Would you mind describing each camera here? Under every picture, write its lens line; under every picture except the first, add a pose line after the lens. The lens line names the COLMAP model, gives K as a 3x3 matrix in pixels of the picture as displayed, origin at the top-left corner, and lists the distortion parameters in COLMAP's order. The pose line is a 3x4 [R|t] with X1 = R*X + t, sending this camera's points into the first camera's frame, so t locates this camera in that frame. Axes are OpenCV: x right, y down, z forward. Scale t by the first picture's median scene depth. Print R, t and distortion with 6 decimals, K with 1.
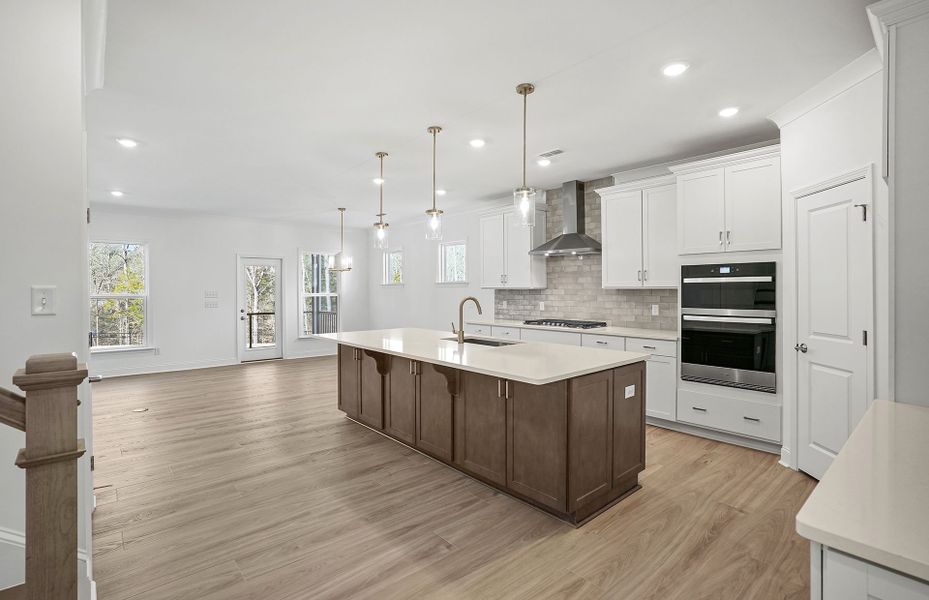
lens RADIAL K [[437.2, 0, 462.8], [0, 437.2, 292.6], [0, 0, 1]] dist [-0.038645, 0.018811]
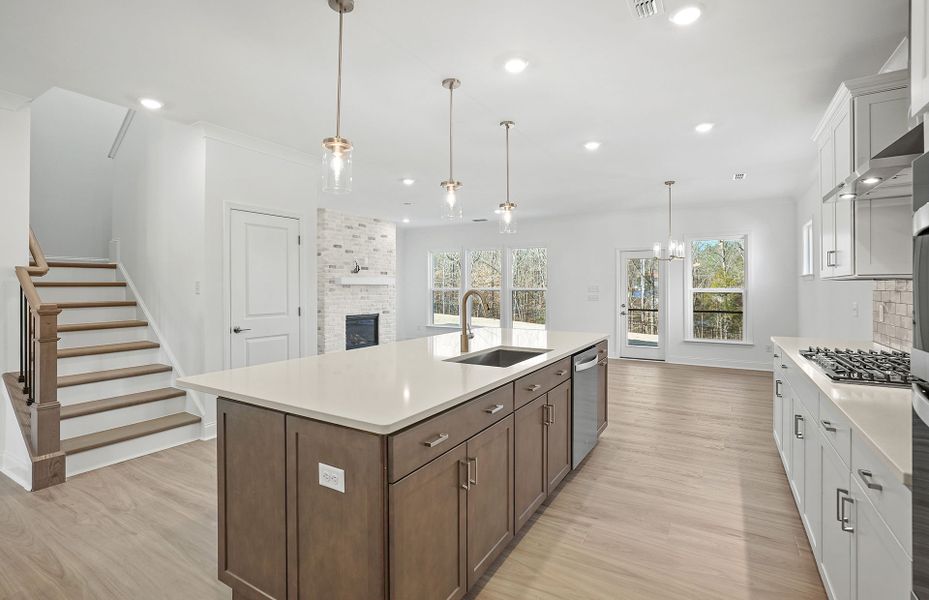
lens RADIAL K [[437.2, 0, 459.9], [0, 437.2, 294.7], [0, 0, 1]] dist [-0.038645, 0.018811]
pose [[0.301370, 0.017787, -0.953341, 0.567535], [-0.005935, 0.999842, 0.016779, 0.005220], [0.953489, 0.000602, 0.301428, 0.621119]]
